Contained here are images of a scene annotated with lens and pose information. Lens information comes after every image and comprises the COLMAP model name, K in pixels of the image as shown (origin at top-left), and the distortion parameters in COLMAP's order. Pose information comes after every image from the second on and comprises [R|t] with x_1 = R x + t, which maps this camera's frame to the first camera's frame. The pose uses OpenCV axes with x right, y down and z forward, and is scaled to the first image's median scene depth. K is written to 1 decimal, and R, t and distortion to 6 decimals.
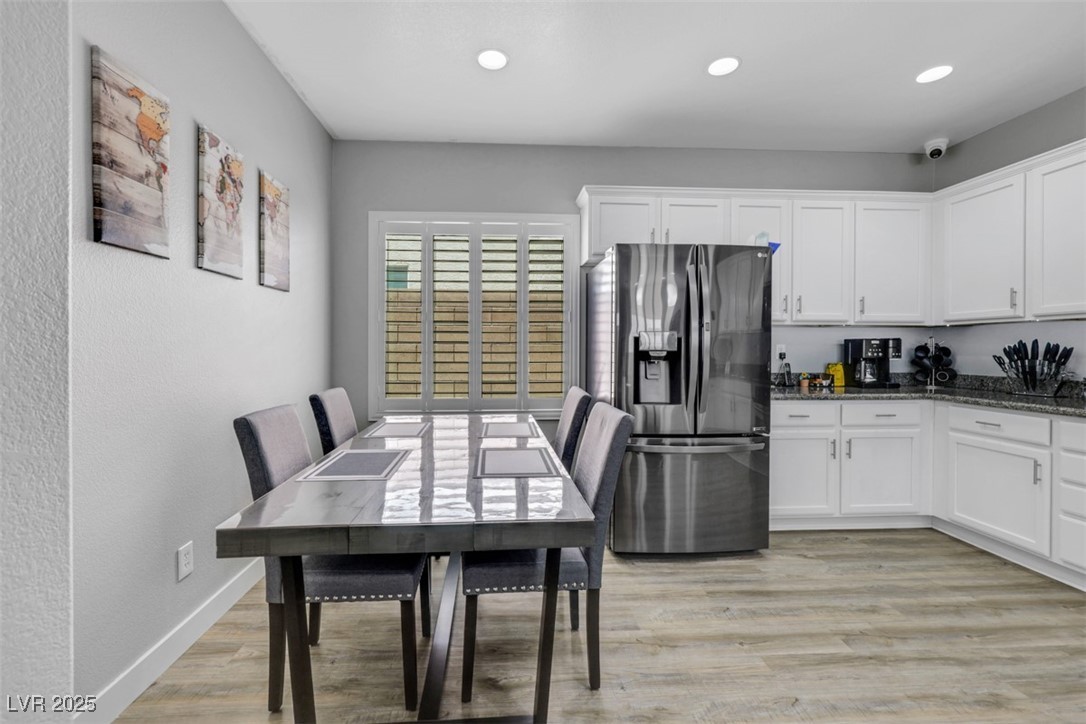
lens RADIAL K [[442.9, 0, 517.0], [0, 442.9, 352.4], [0, 0, 1]] dist [-0.003653, 0.000415]
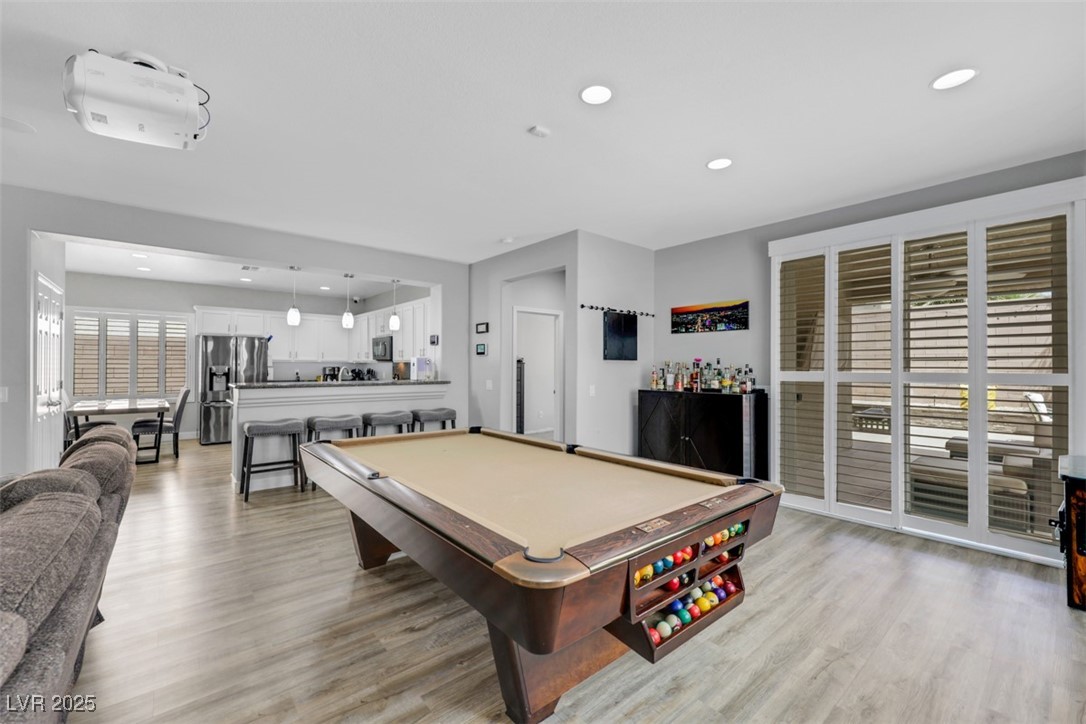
lens RADIAL K [[442.9, 0, 552.7], [0, 442.9, 363.9], [0, 0, 1]] dist [-0.003653, 0.000415]
pose [[0.780213, 0.001201, 0.625512, 0.252217], [0.008617, 0.999883, -0.012668, -0.005505], [-0.625454, 0.015274, 0.780112, -3.252400]]
